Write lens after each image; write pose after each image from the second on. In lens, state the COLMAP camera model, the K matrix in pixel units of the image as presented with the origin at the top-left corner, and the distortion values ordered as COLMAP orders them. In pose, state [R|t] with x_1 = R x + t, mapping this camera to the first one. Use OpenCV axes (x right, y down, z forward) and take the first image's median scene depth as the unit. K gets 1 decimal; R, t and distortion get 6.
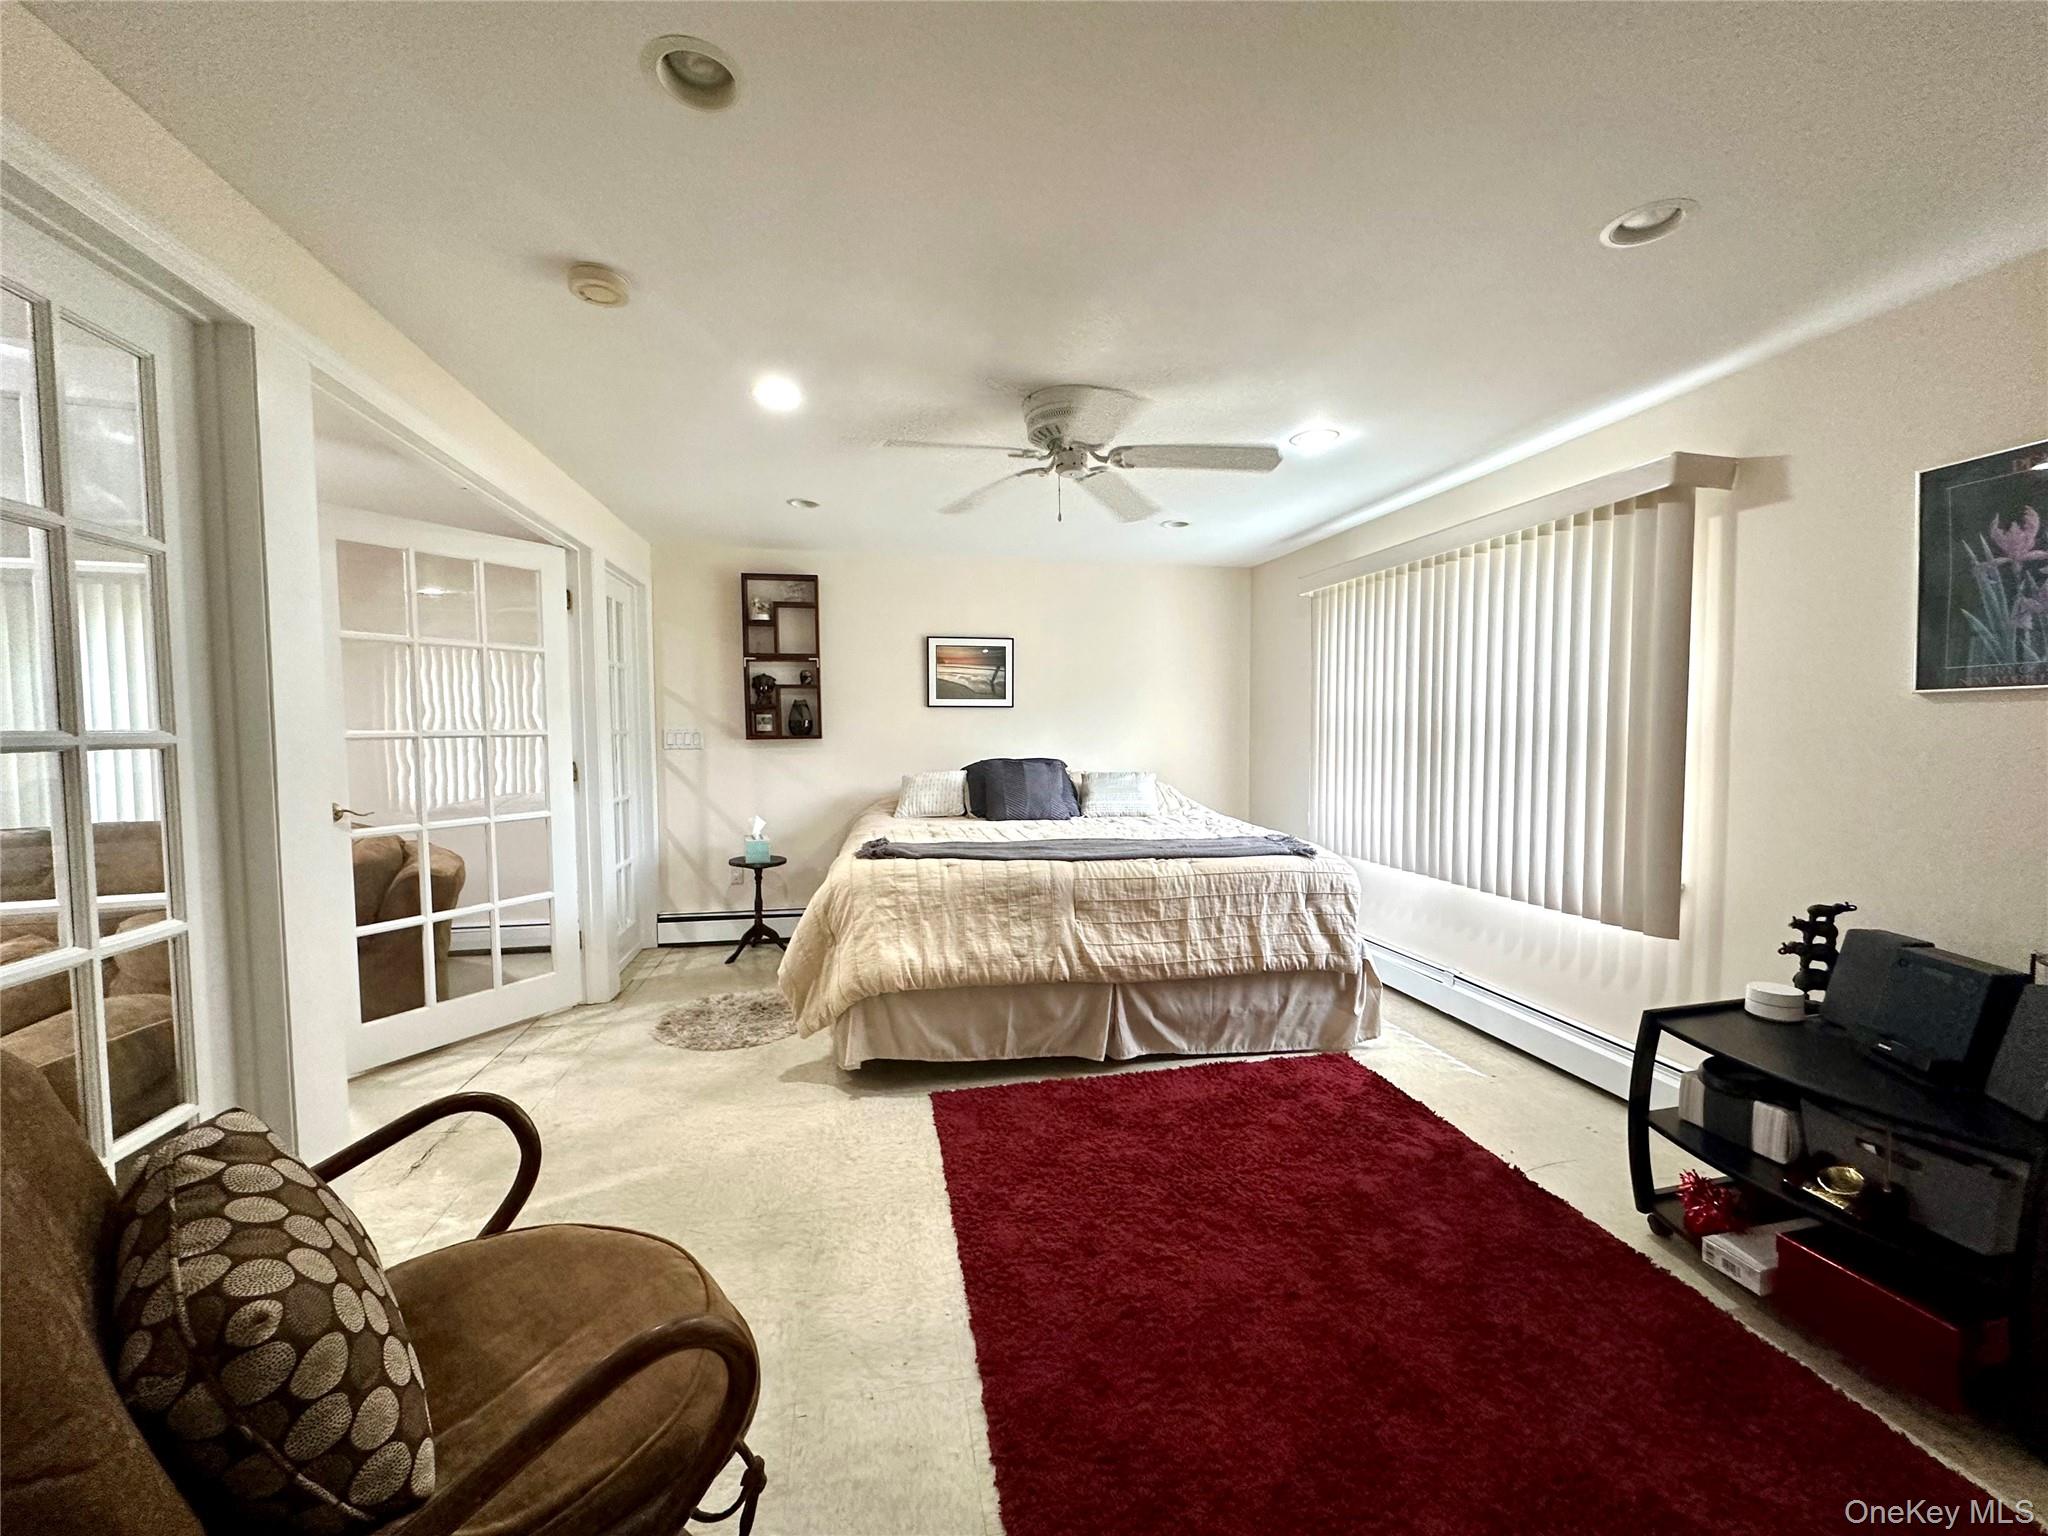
lens RADIAL K [[820.0, 0, 1024.0], [0, 820.0, 768.0], [0, 0, 1]] dist [-0.002240, -0.000147]
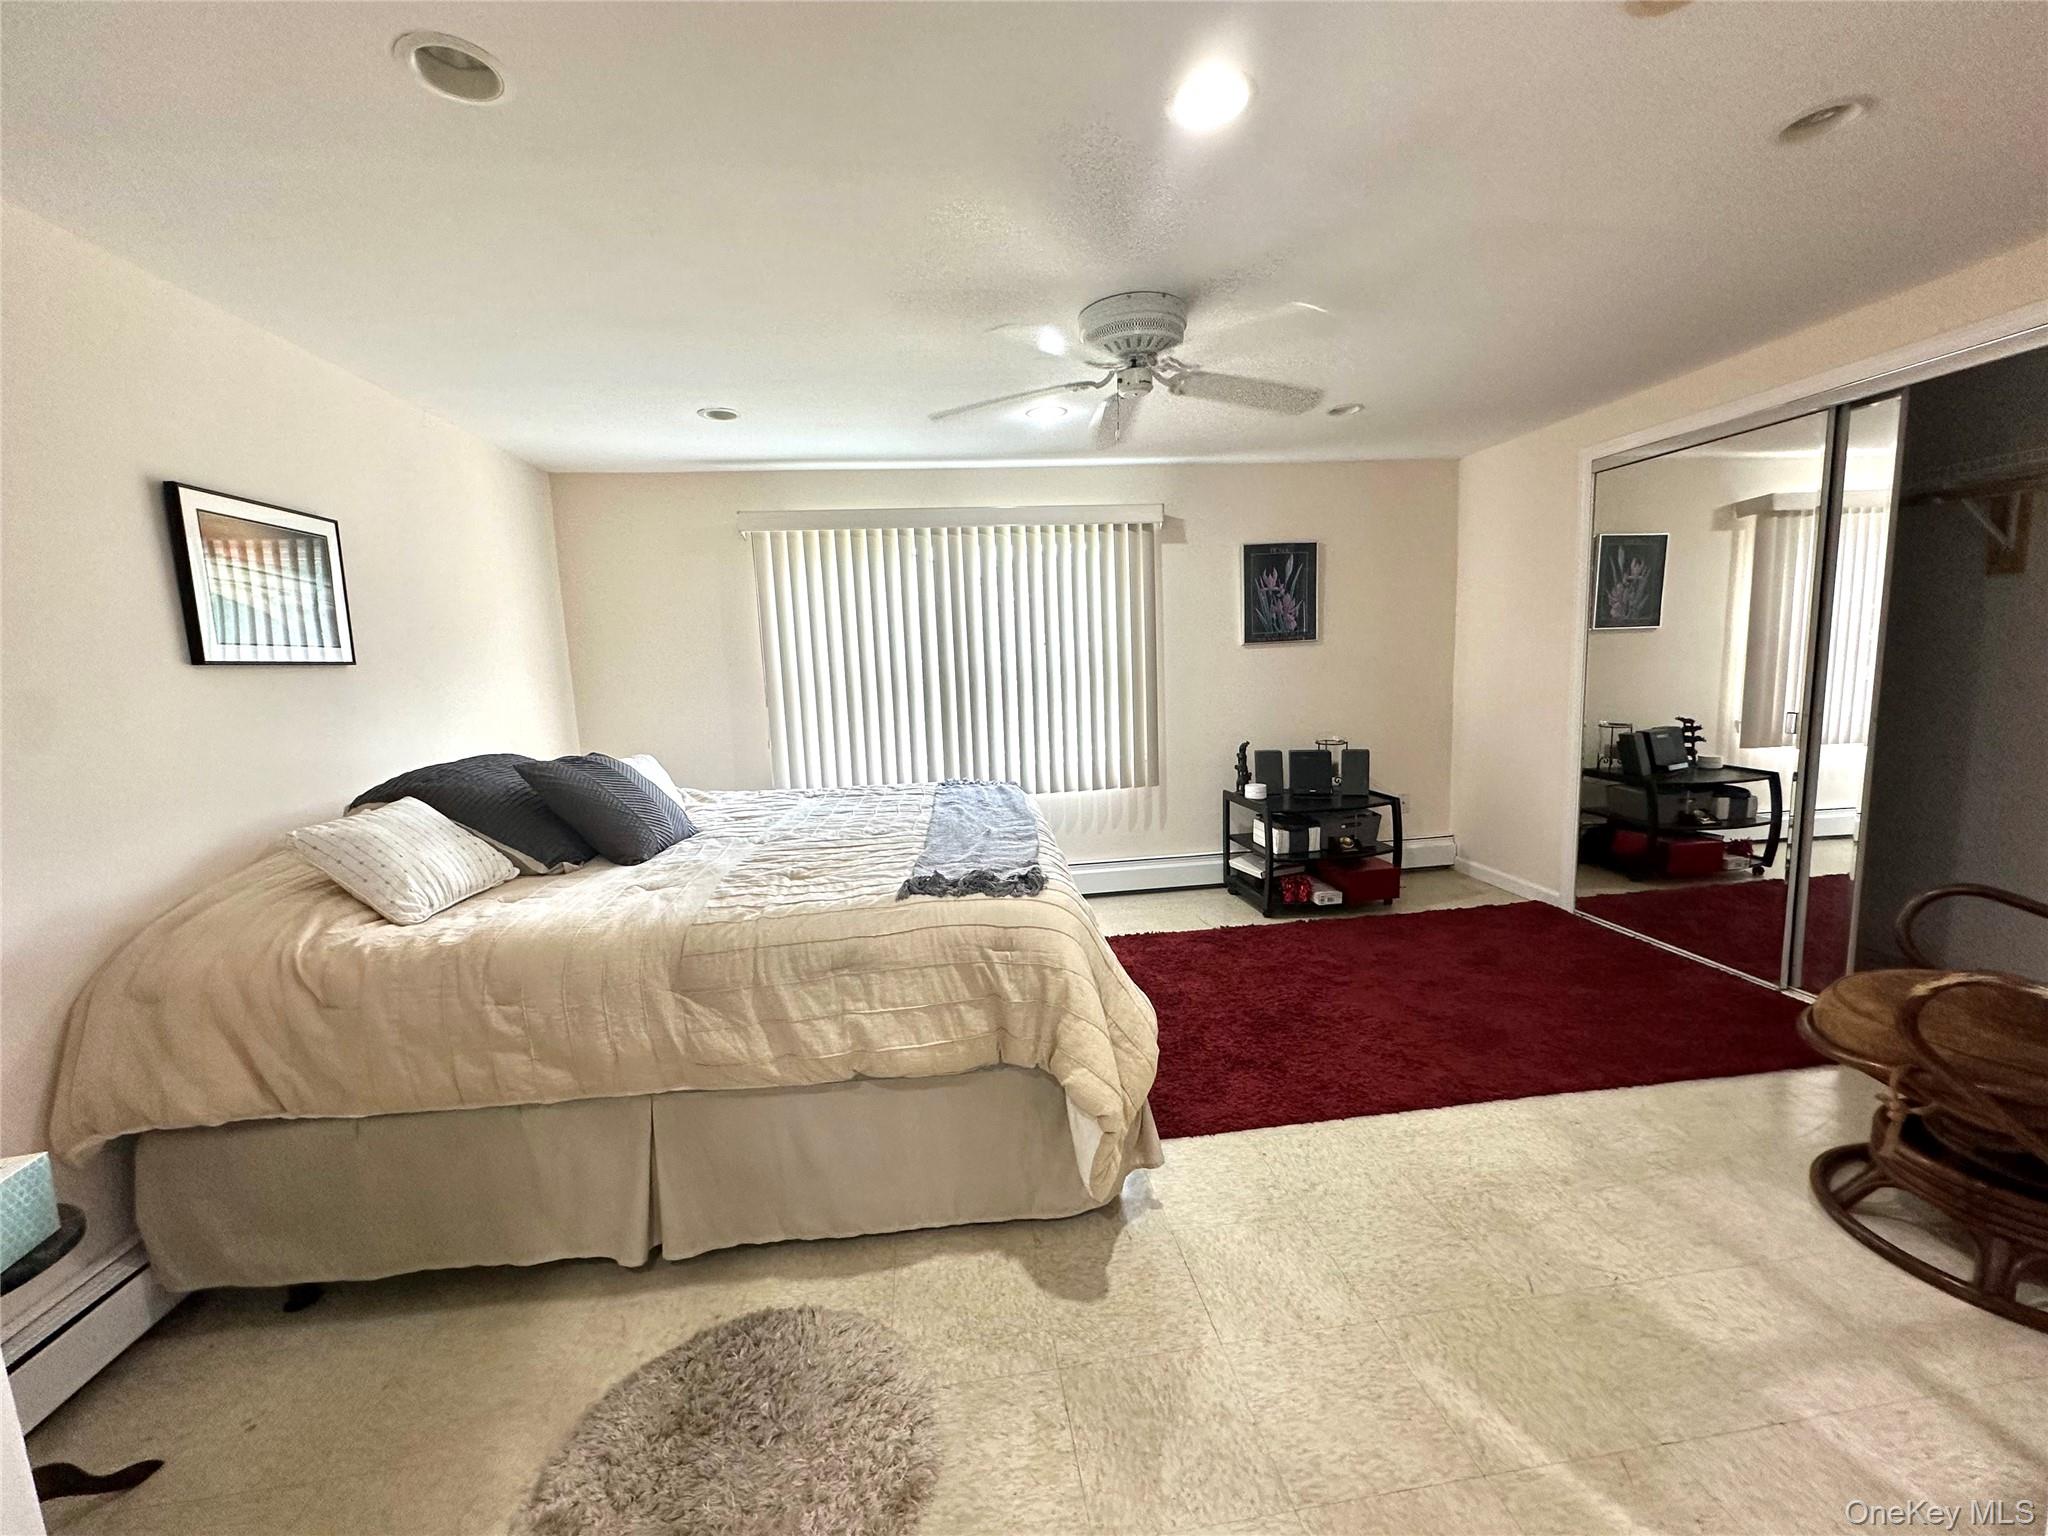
lens RADIAL K [[820.0, 0, 1024.0], [0, 820.0, 768.0], [0, 0, 1]] dist [-0.002240, -0.000147]
pose [[0.067696, -0.131098, 0.989055, -1.042544], [0.093667, 0.987786, 0.124519, -0.079318], [-0.993299, 0.084213, 0.079148, 1.242266]]
